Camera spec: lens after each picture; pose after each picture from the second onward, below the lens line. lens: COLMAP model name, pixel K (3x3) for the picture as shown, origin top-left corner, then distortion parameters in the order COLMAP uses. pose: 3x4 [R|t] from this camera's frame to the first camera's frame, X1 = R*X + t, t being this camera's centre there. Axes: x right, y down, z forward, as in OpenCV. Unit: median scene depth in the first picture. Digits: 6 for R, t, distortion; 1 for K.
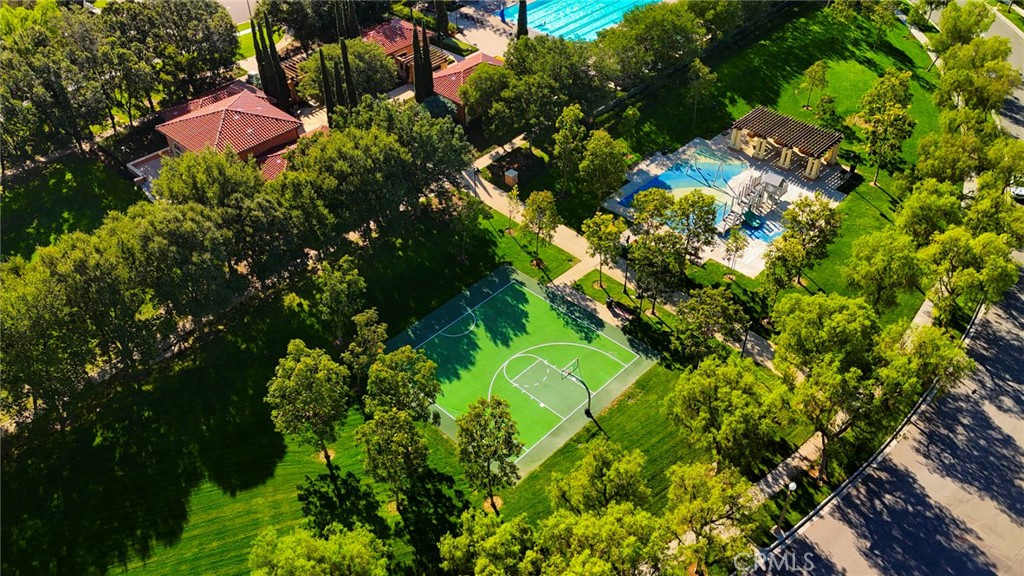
lens RADIAL K [[745.3, 0, 512.0], [0, 745.3, 288.0], [0, 0, 1]] dist [0.036499, -0.003658]
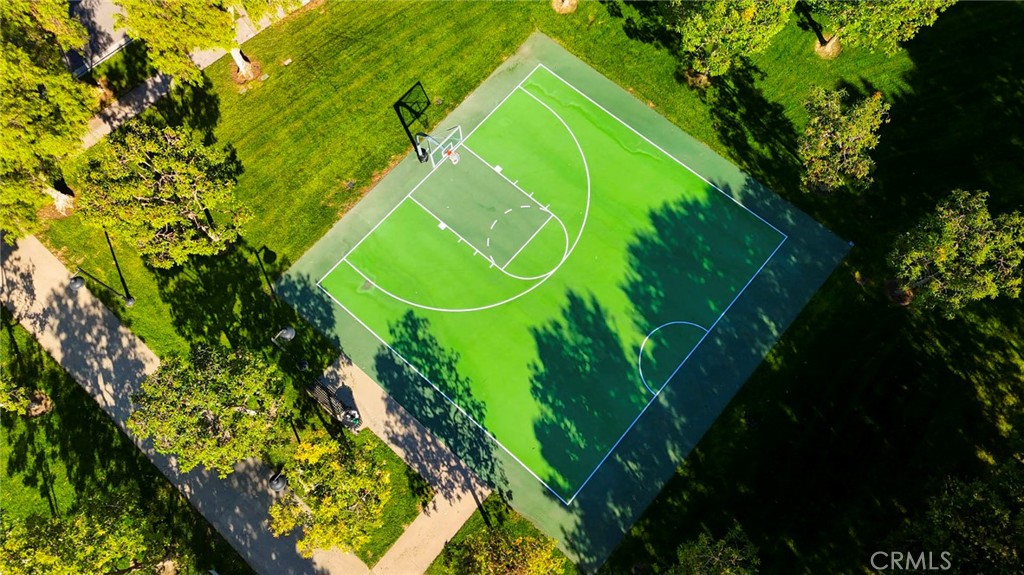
lens RADIAL K [[745.3, 0, 512.0], [0, 745.3, 287.5], [0, 0, 1]] dist [0.036499, -0.003658]
pose [[-0.998202, 0.052163, 0.029518, 0.017467], [0.007081, -0.386418, 0.922297, -0.379092], [0.059516, 0.920848, 0.385354, 0.769296]]
